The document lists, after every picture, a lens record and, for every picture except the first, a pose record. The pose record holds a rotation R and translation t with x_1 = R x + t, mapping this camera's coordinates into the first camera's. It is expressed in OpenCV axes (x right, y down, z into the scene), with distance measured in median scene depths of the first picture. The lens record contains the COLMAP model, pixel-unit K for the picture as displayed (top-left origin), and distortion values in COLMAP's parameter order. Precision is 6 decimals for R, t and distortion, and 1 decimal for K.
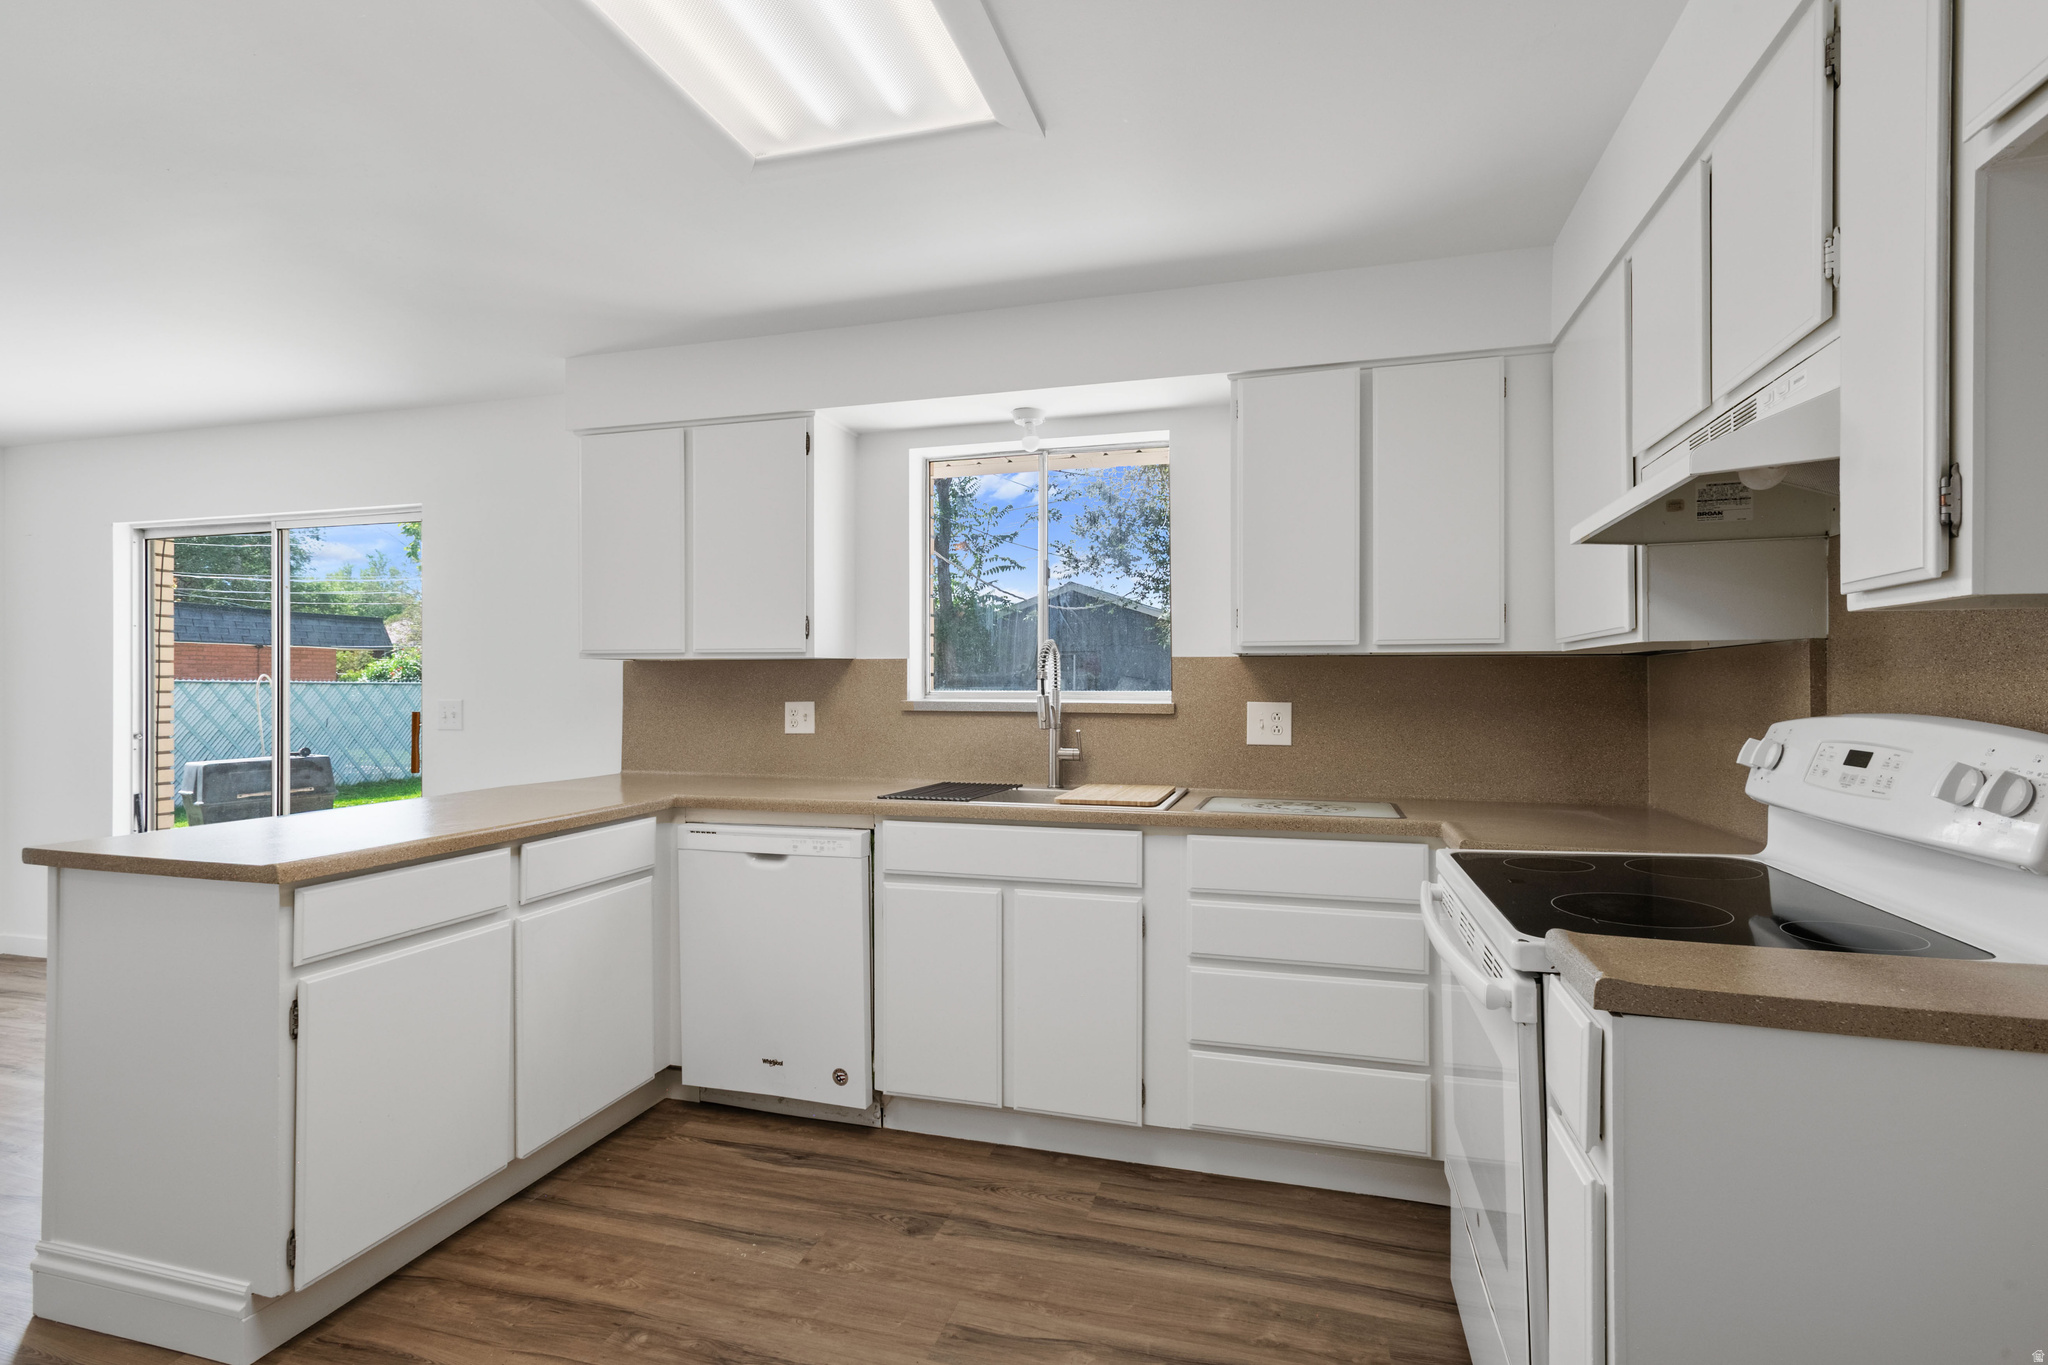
lens RADIAL K [[959.1, 0, 1030.2], [0, 959.1, 686.6], [0, 0, 1]] dist [0.002921, -0.000010]
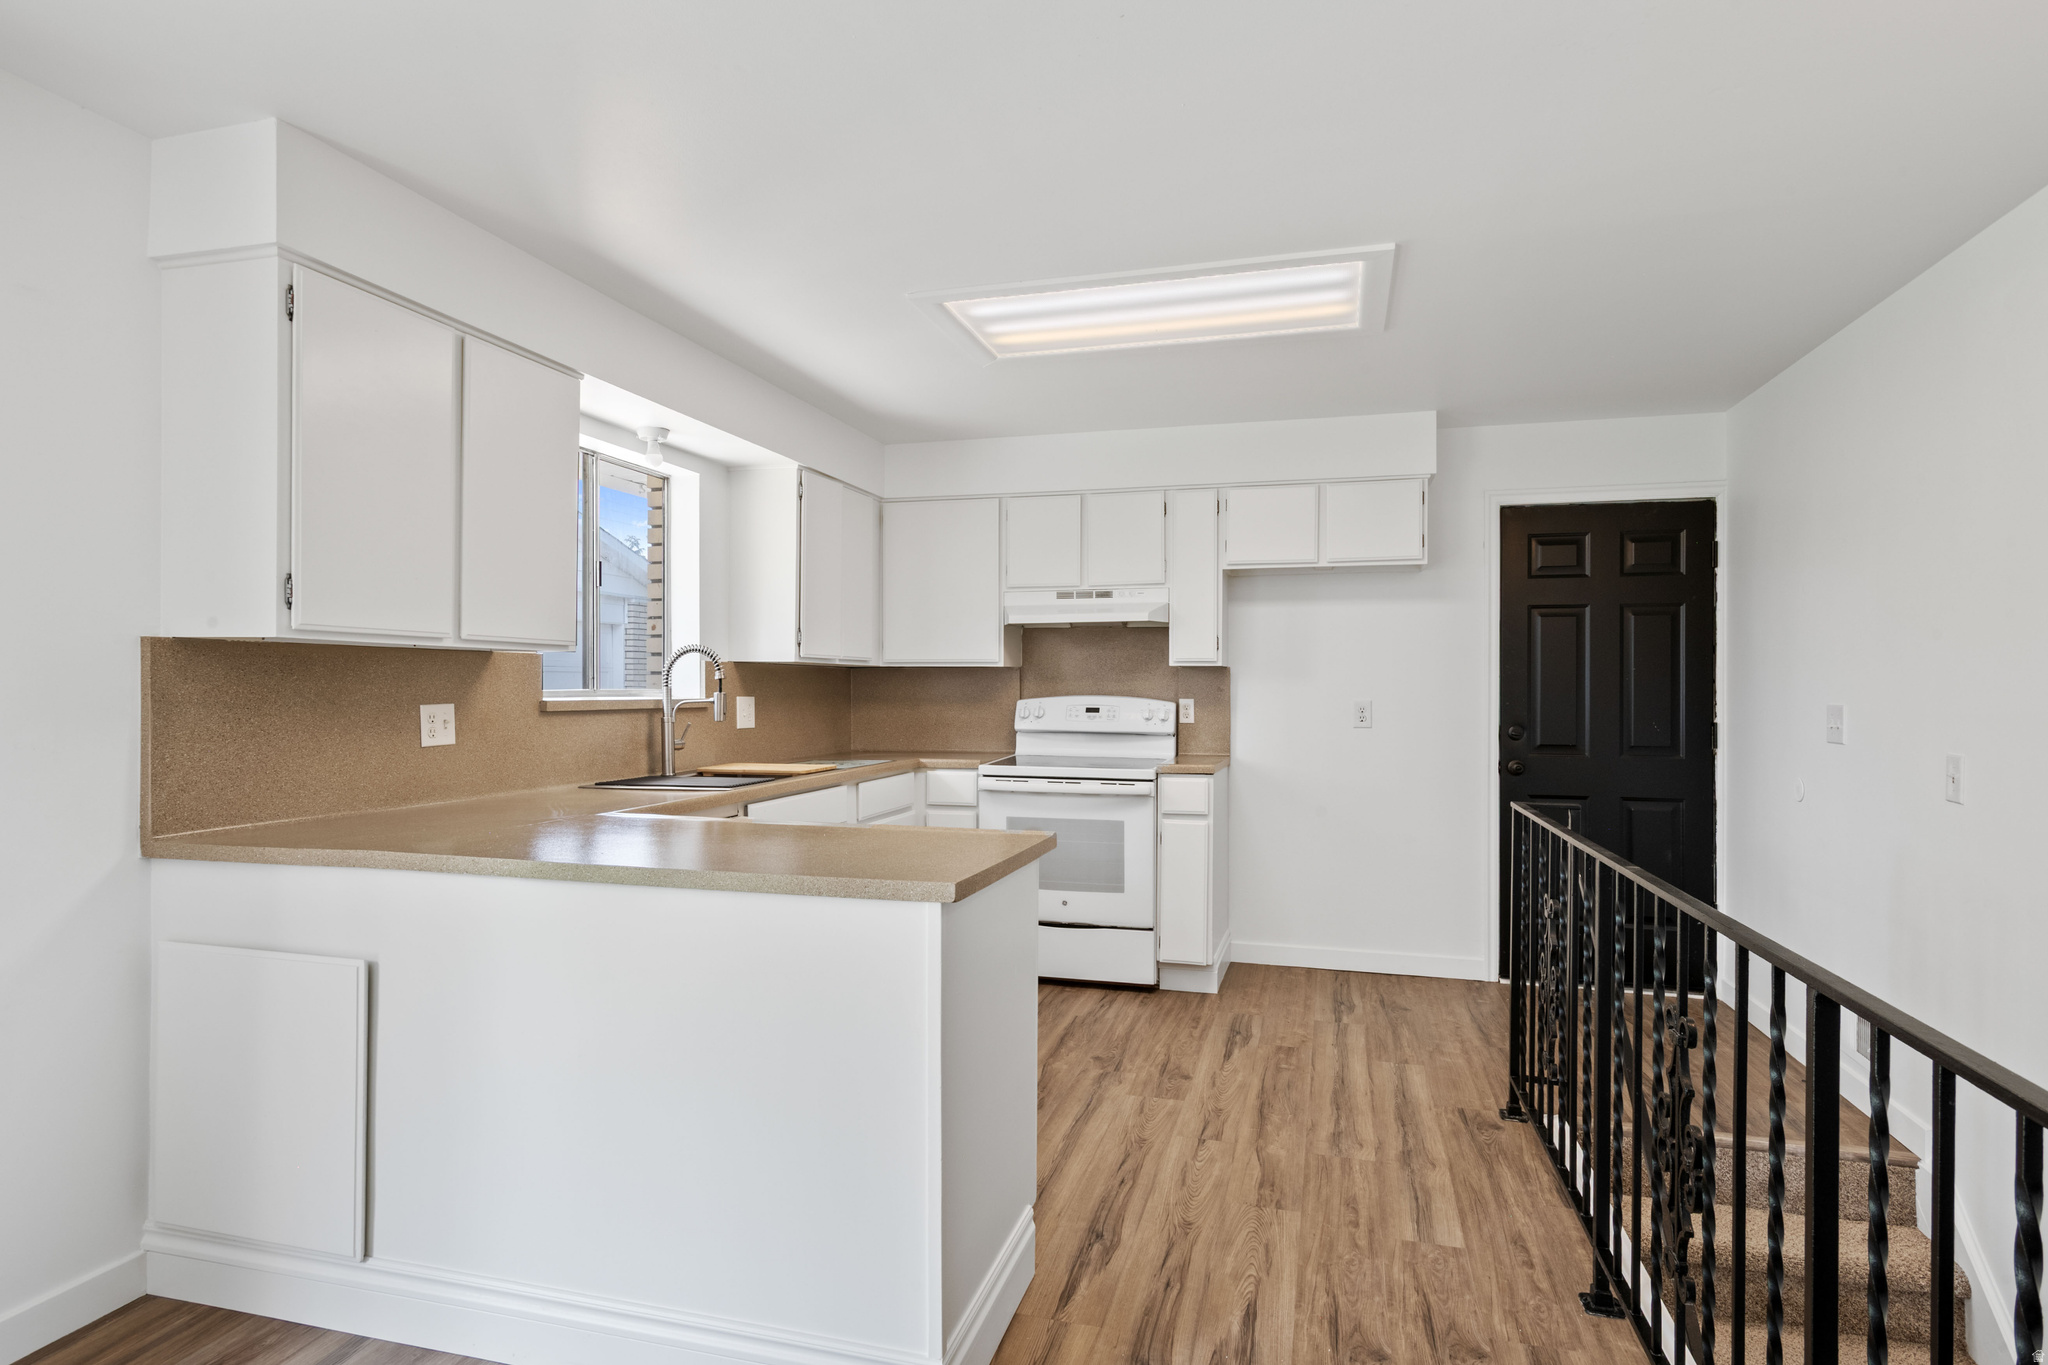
lens RADIAL K [[1106.1, 0, 1025.1], [0, 1106.1, 682.4], [0, 0, 1]] dist [0.001186, 0.000159]
pose [[-0.012454, 0.002751, 0.999919, -1.066076], [-0.002037, 0.999994, -0.002777, -0.000061], [-0.999920, -0.002072, -0.012449, 0.510984]]
